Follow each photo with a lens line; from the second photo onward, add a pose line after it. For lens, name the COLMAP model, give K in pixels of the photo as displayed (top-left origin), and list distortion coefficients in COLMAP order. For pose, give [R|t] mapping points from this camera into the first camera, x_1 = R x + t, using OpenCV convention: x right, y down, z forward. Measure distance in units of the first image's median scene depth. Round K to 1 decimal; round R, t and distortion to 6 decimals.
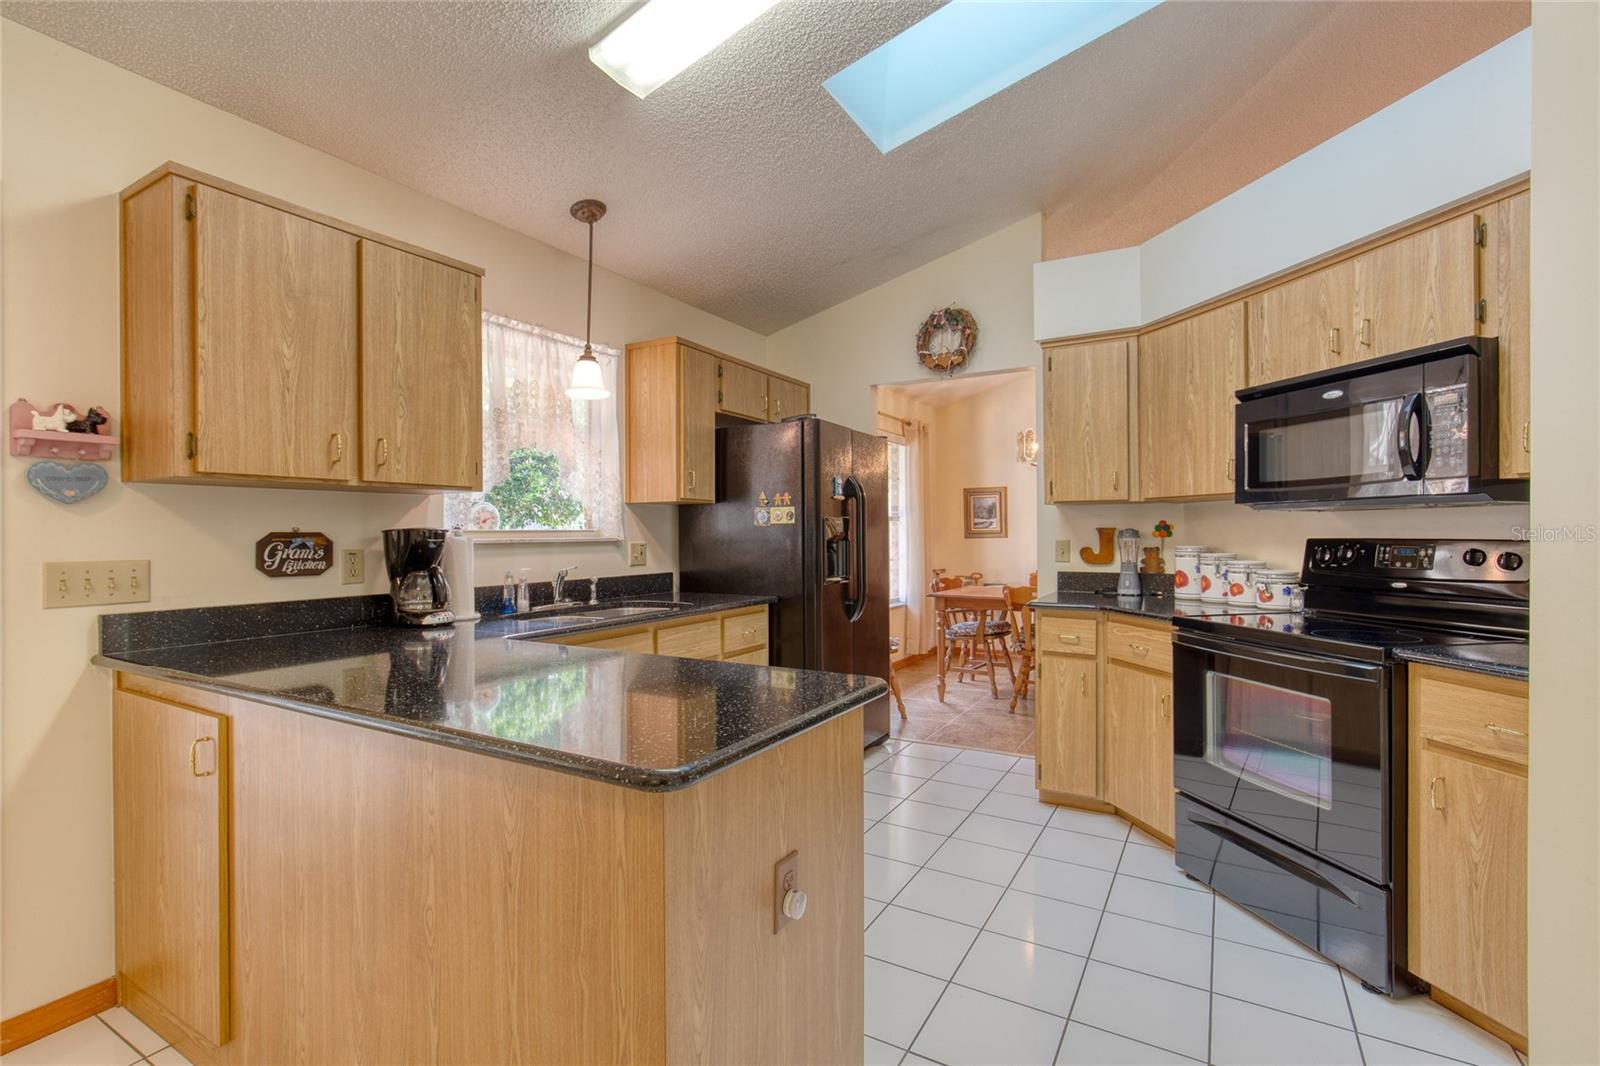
lens RADIAL K [[729.5, 0, 783.8], [0, 729.5, 529.6], [0, 0, 1]] dist [-0.016419, 0.007112]
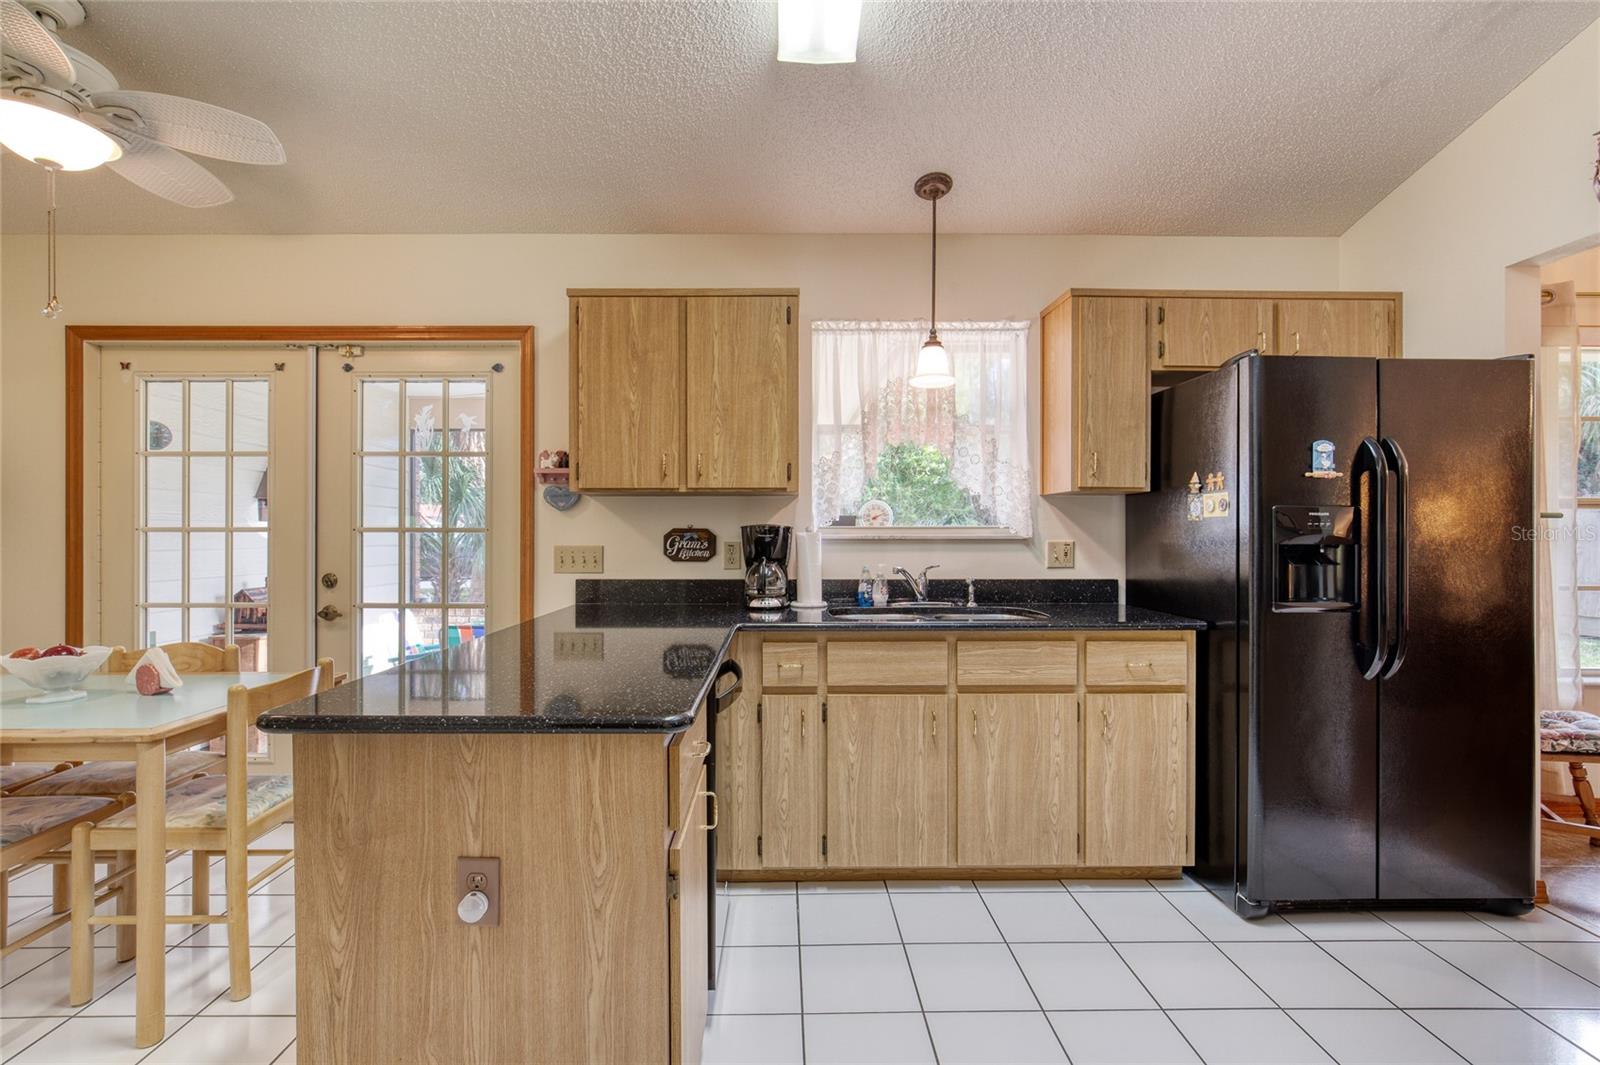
lens RADIAL K [[729.5, 0, 790.6], [0, 729.5, 533.5], [0, 0, 1]] dist [-0.016419, 0.007112]
pose [[0.525732, 0.007808, -0.850615, 0.535286], [0.000837, 0.999953, 0.009696, 0.000360], [0.850650, -0.005810, 0.525700, 0.425901]]
